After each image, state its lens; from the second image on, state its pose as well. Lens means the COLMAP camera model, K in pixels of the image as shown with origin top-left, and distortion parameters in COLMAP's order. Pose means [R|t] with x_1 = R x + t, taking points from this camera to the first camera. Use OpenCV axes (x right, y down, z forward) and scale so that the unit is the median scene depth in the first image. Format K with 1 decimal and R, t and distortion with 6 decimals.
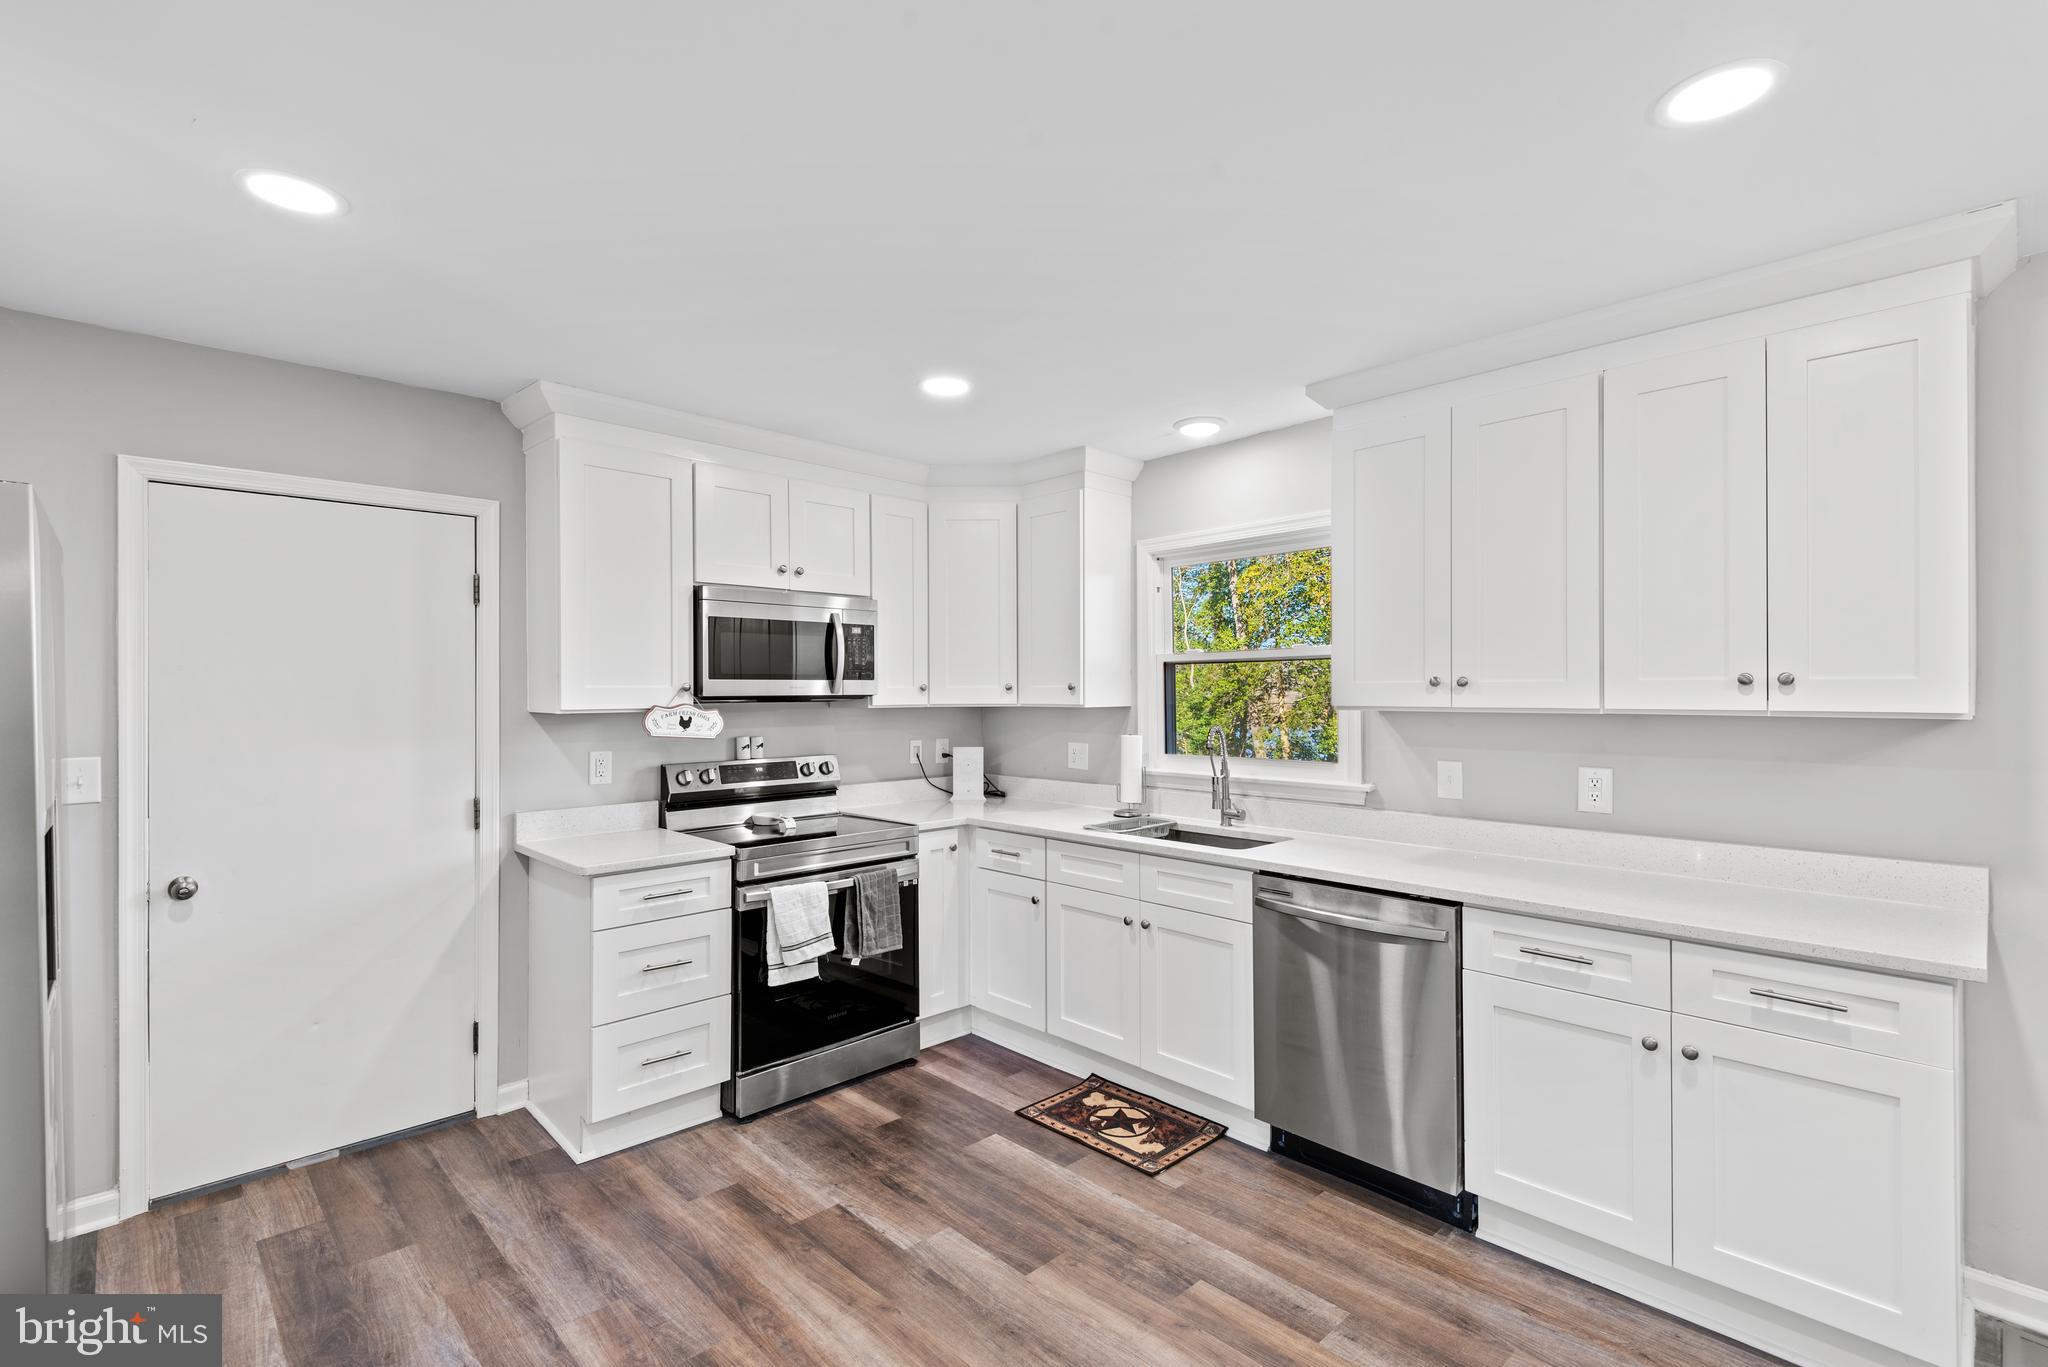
lens RADIAL K [[933.8, 0, 1026.2], [0, 933.8, 688.6], [0, 0, 1]] dist [0.024970, -0.007727]
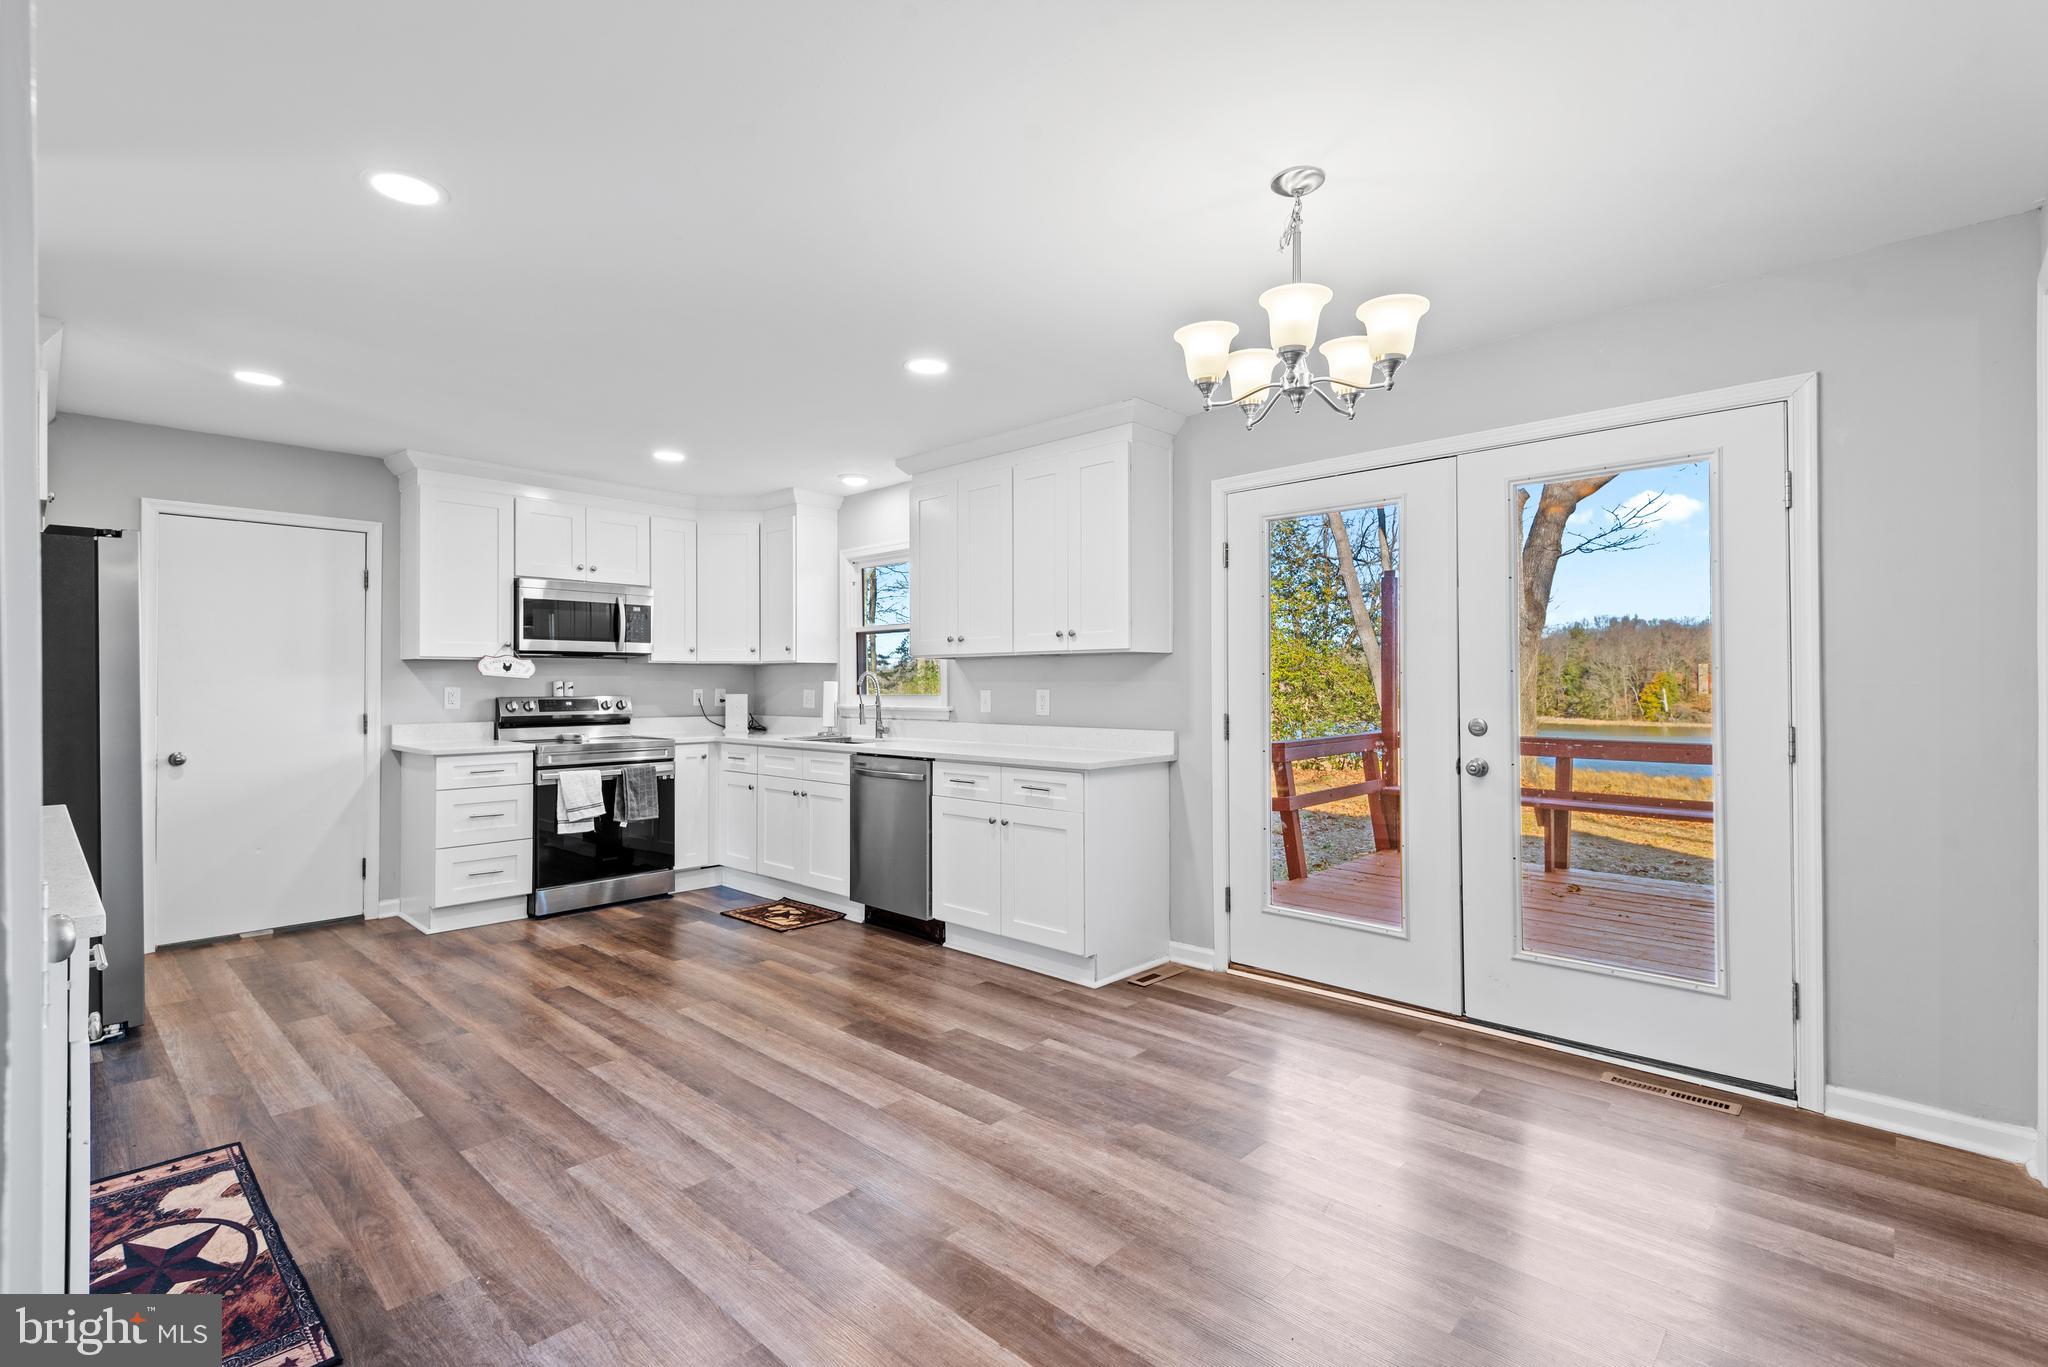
lens RADIAL K [[933.8, 0, 1023.3], [0, 933.8, 676.5], [0, 0, 1]] dist [0.024970, -0.007727]
pose [[0.998647, 0.001300, 0.051989, 0.416160], [-0.000927, 0.999974, -0.007186, 0.063779], [-0.051997, 0.007128, 0.998622, -0.606995]]
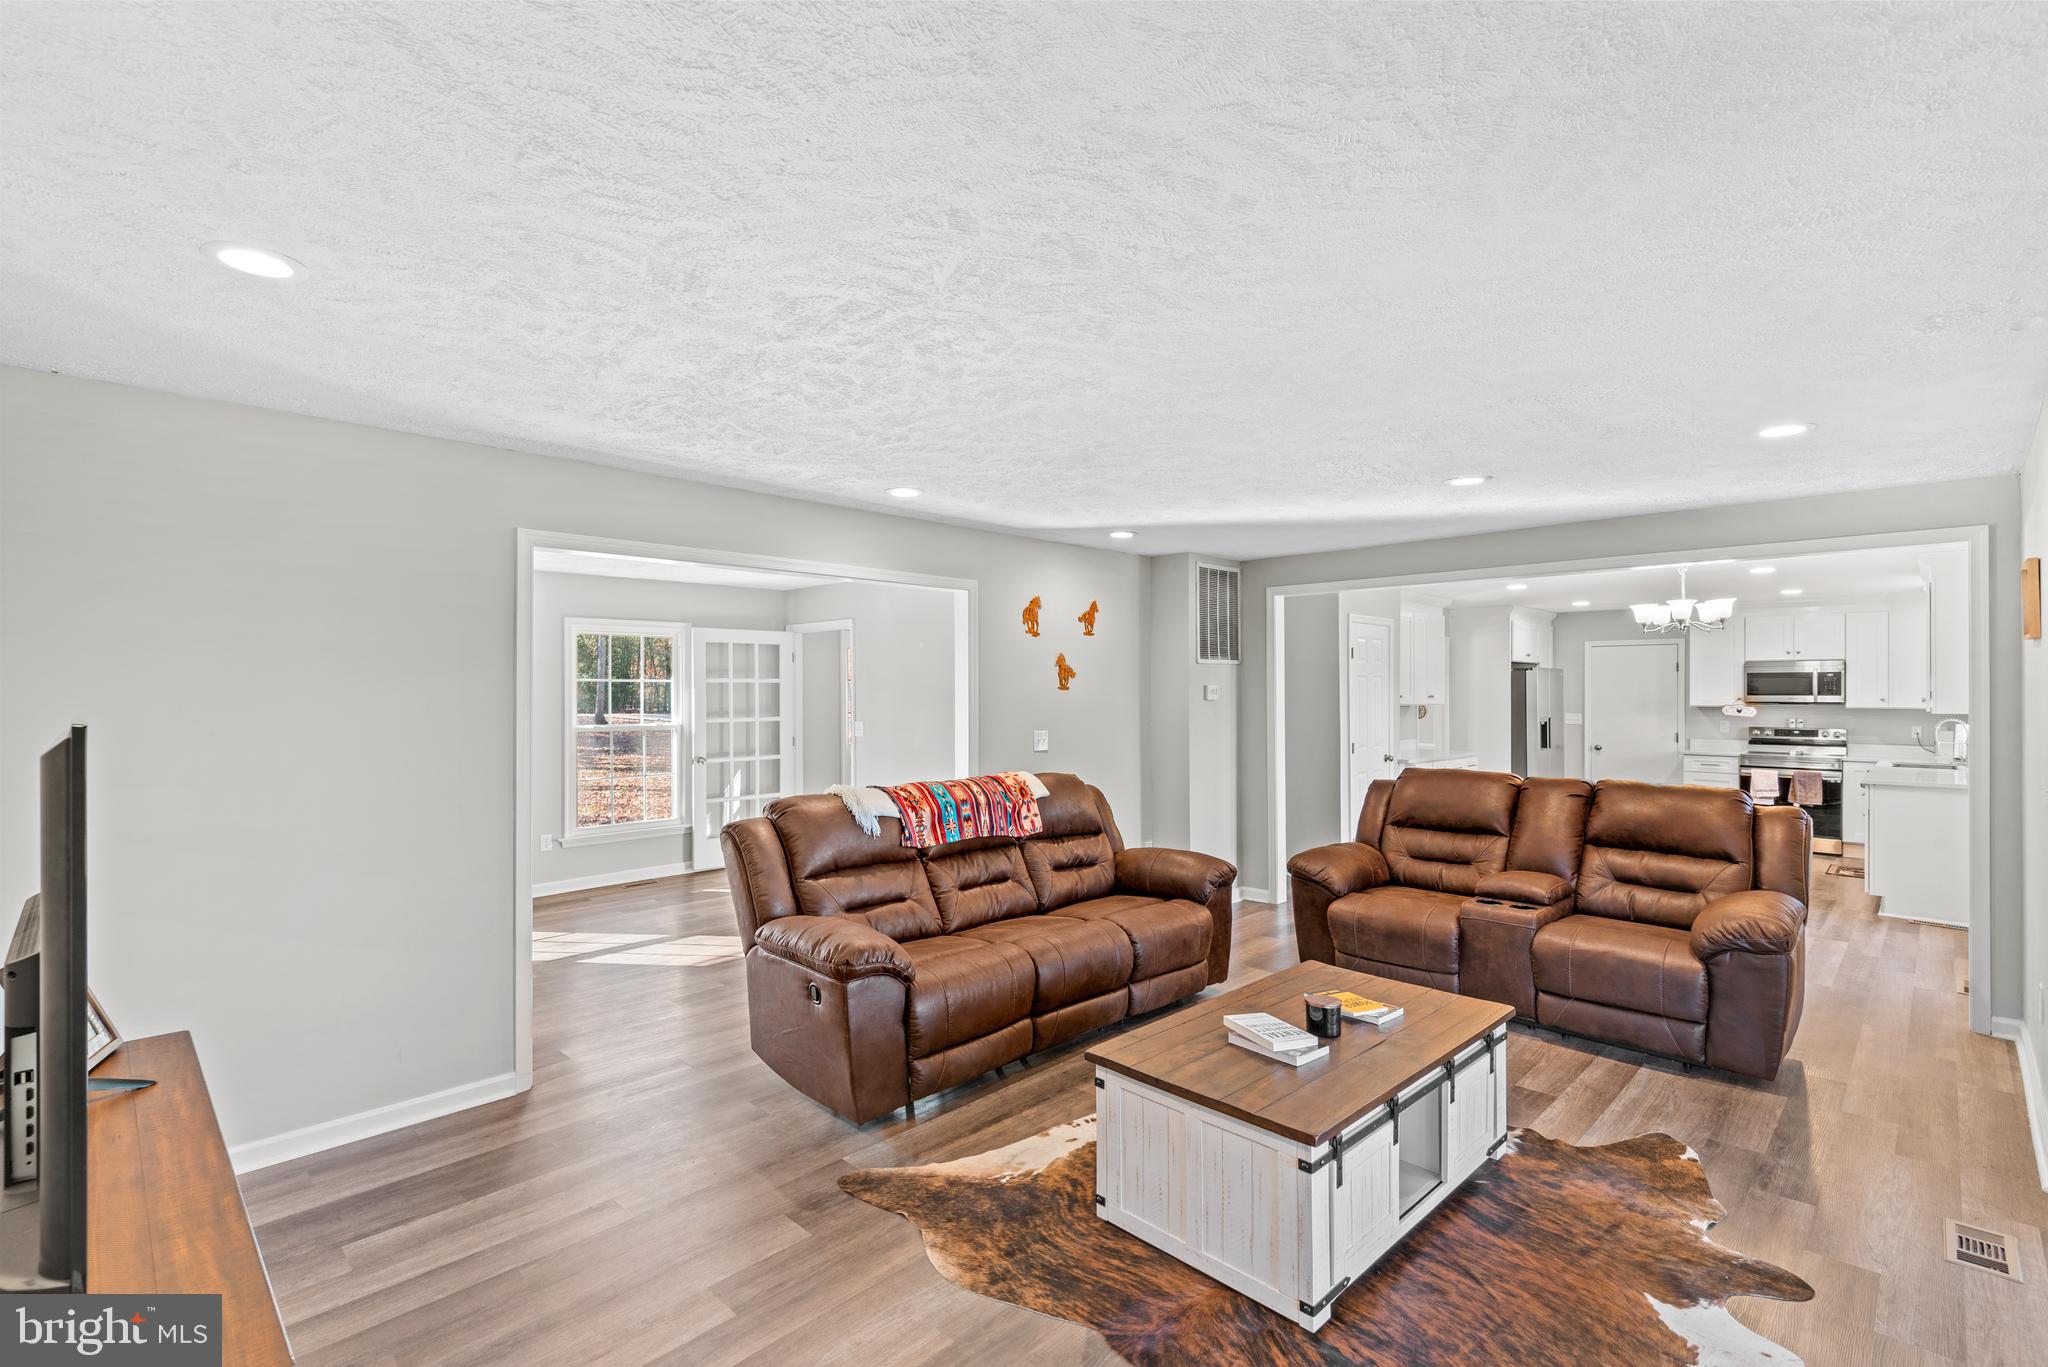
lens RADIAL K [[933.8, 0, 1032.4], [0, 933.8, 687.4], [0, 0, 1]] dist [0.024970, -0.007727]
pose [[0.035806, -0.003979, -0.999351, 2.497229], [-0.002987, 0.999987, -0.004089, -0.017218], [0.999354, 0.003132, 0.035793, -1.277465]]
